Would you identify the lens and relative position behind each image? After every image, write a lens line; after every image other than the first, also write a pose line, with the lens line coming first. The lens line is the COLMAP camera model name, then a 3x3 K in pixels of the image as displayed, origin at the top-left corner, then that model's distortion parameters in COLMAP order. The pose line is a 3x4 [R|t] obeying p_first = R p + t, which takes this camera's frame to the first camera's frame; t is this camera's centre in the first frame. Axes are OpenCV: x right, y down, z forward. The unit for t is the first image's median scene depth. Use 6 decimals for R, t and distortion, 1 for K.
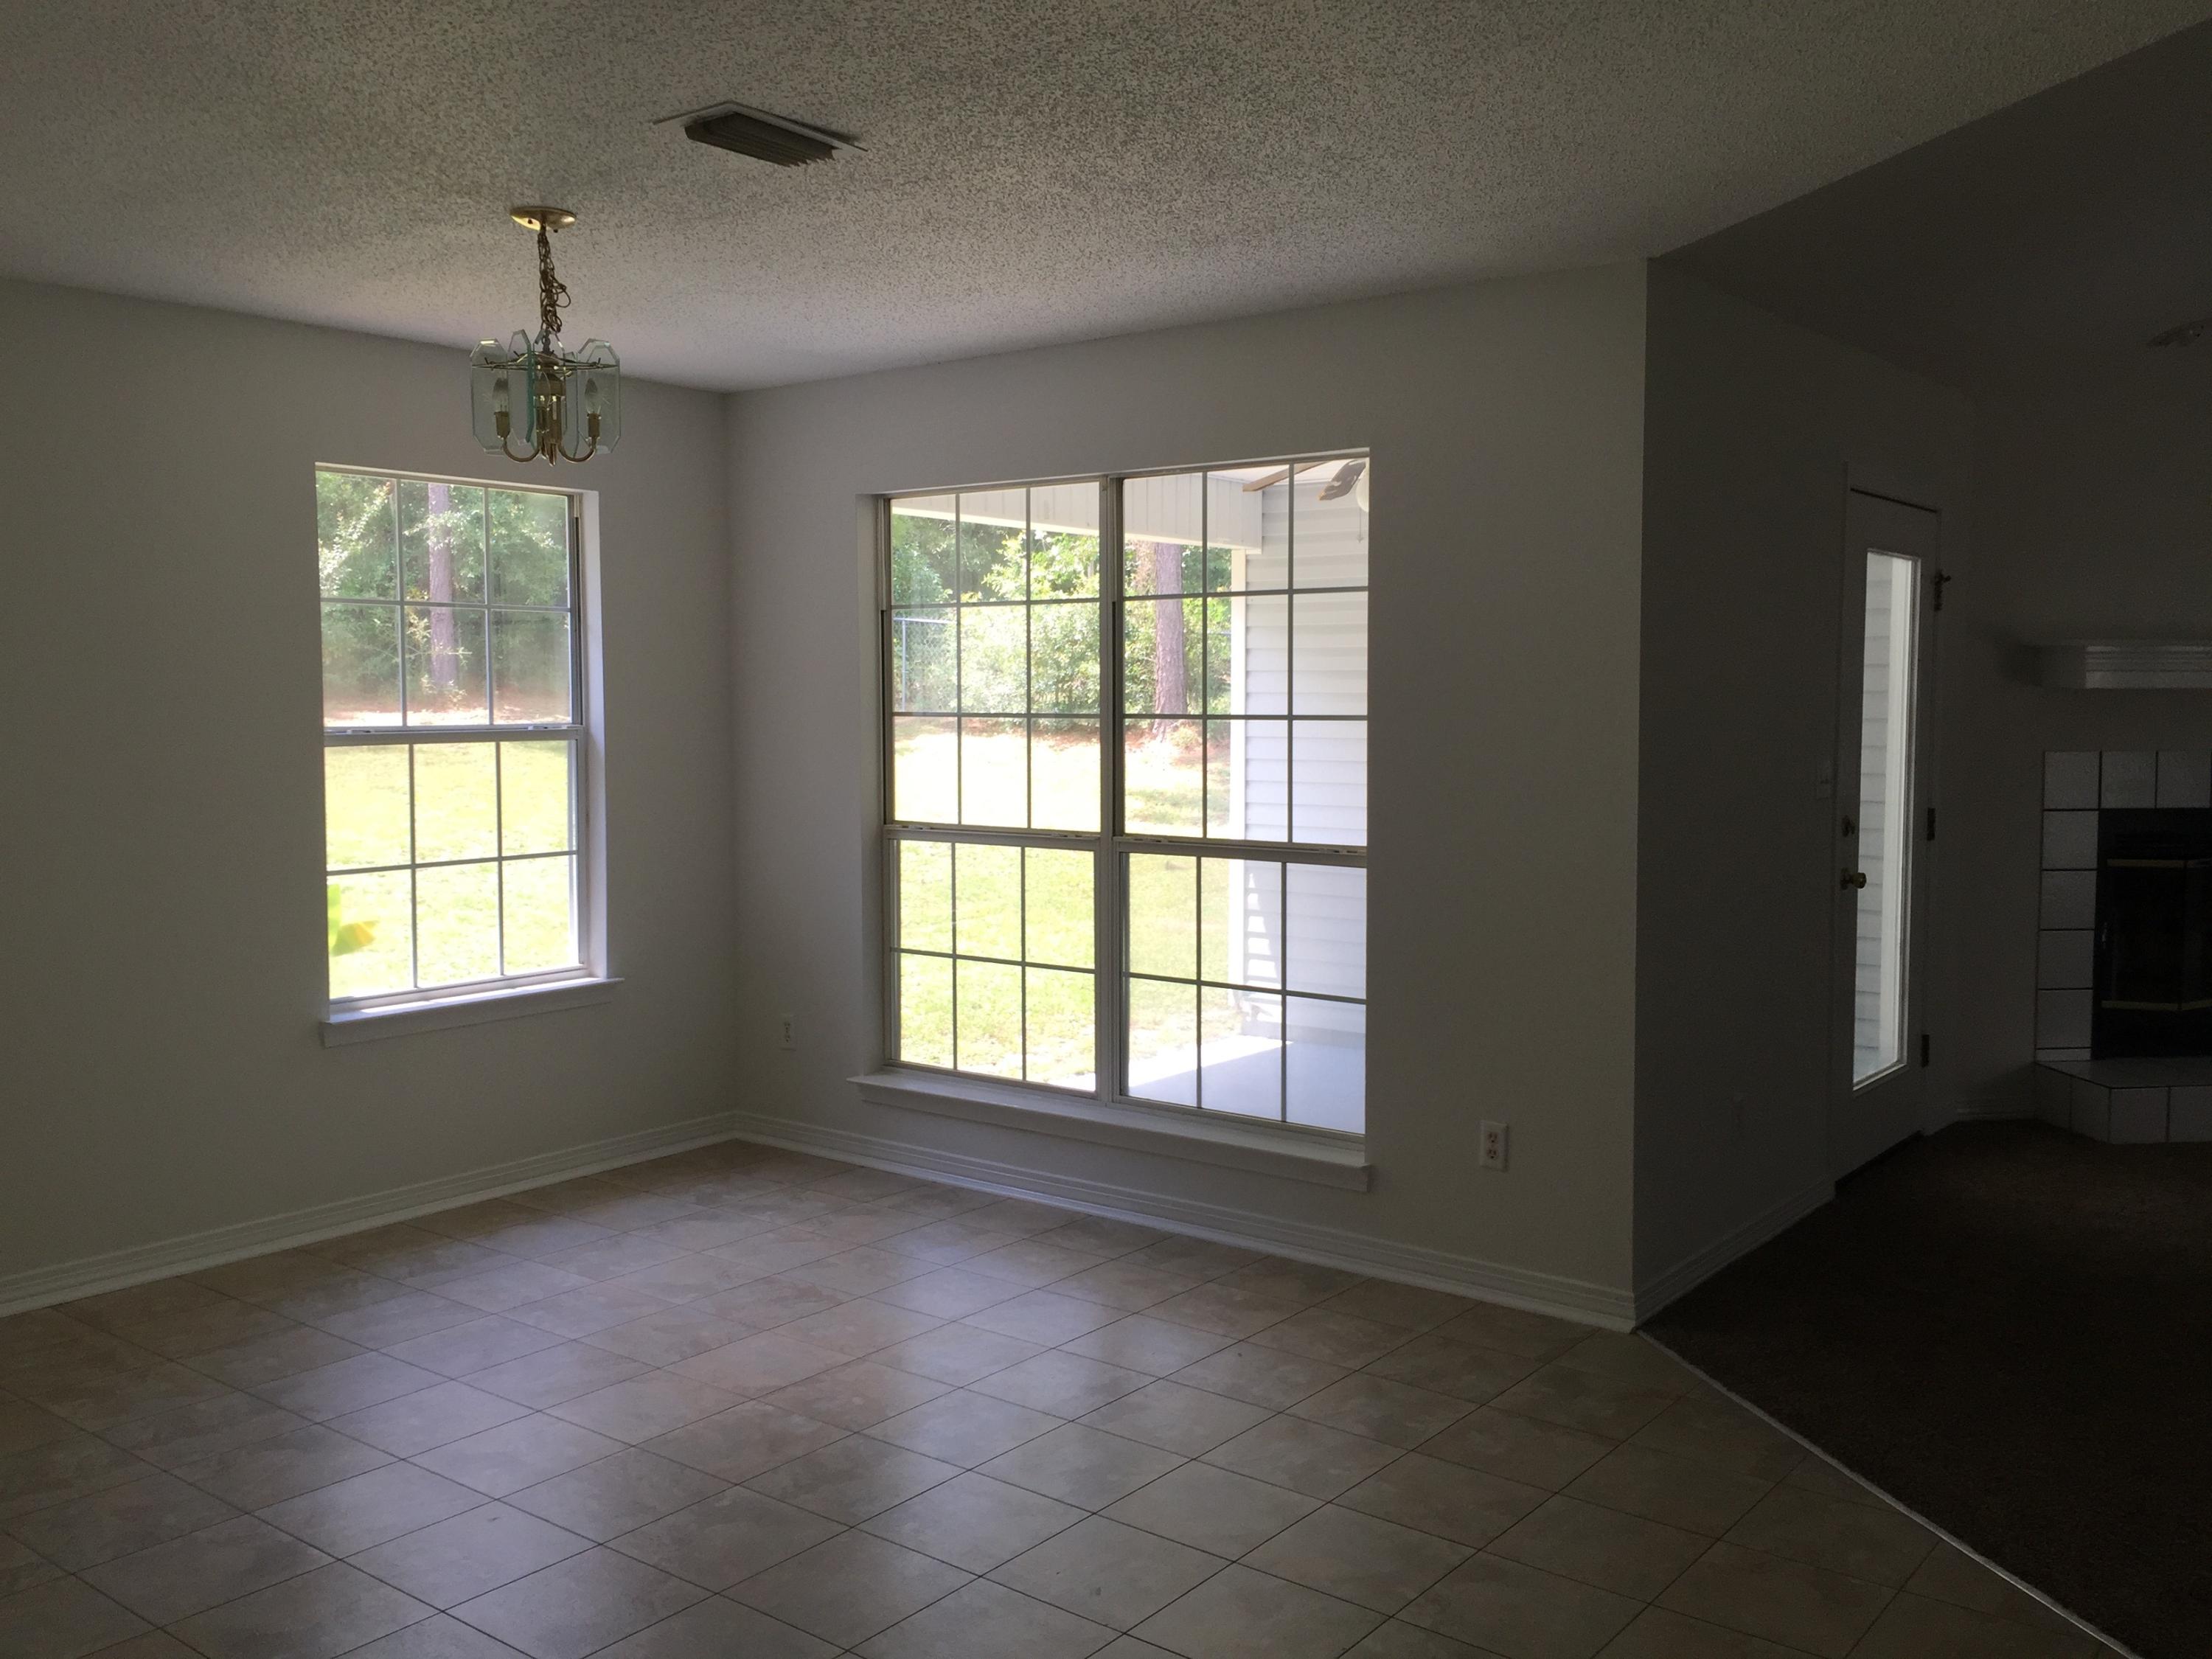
lens RADIAL K [[1888.6, 0, 1106.0], [0, 1888.6, 829.5], [0, 0, 1]] dist [0.011392, -0.004678]
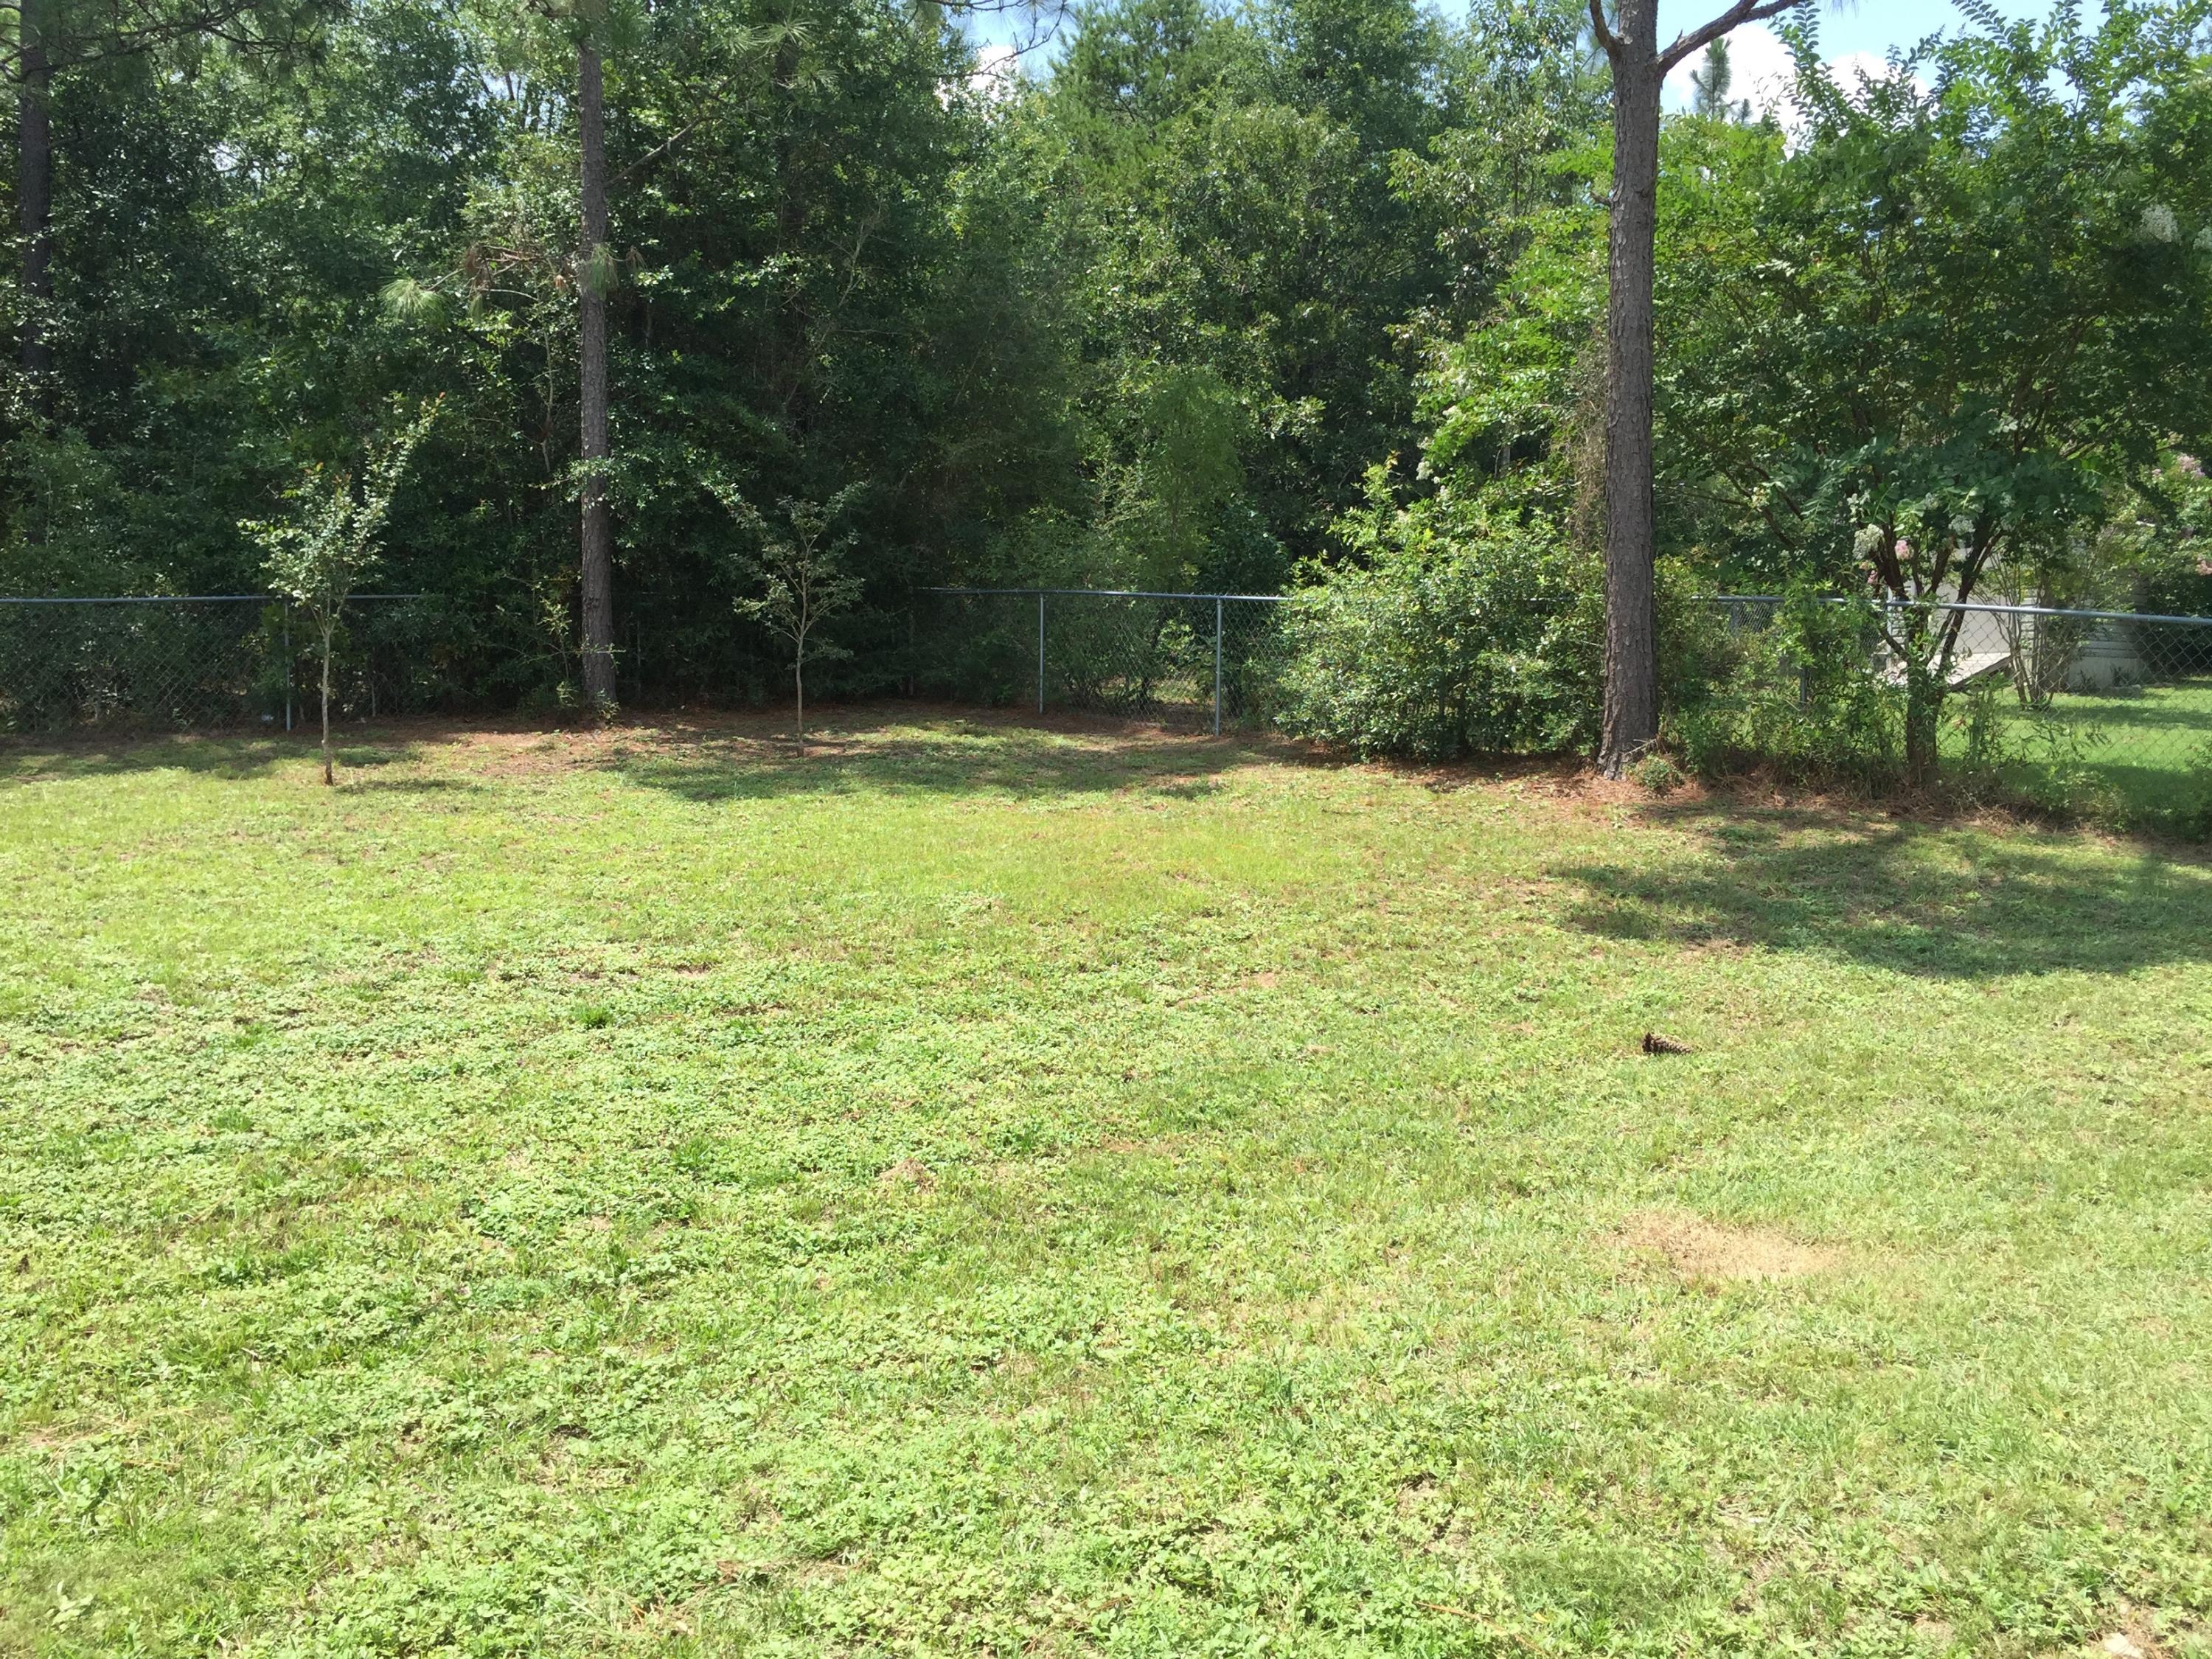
lens RADIAL K [[1888.6, 0, 1106.0], [0, 1888.6, 829.5], [0, 0, 1]] dist [0.011392, -0.004678]
pose [[0.976830, 0.009780, -0.213793, 0.000198], [-0.012867, 0.999832, -0.013050, -0.018701], [0.213630, 0.015498, 0.976792, 0.345941]]
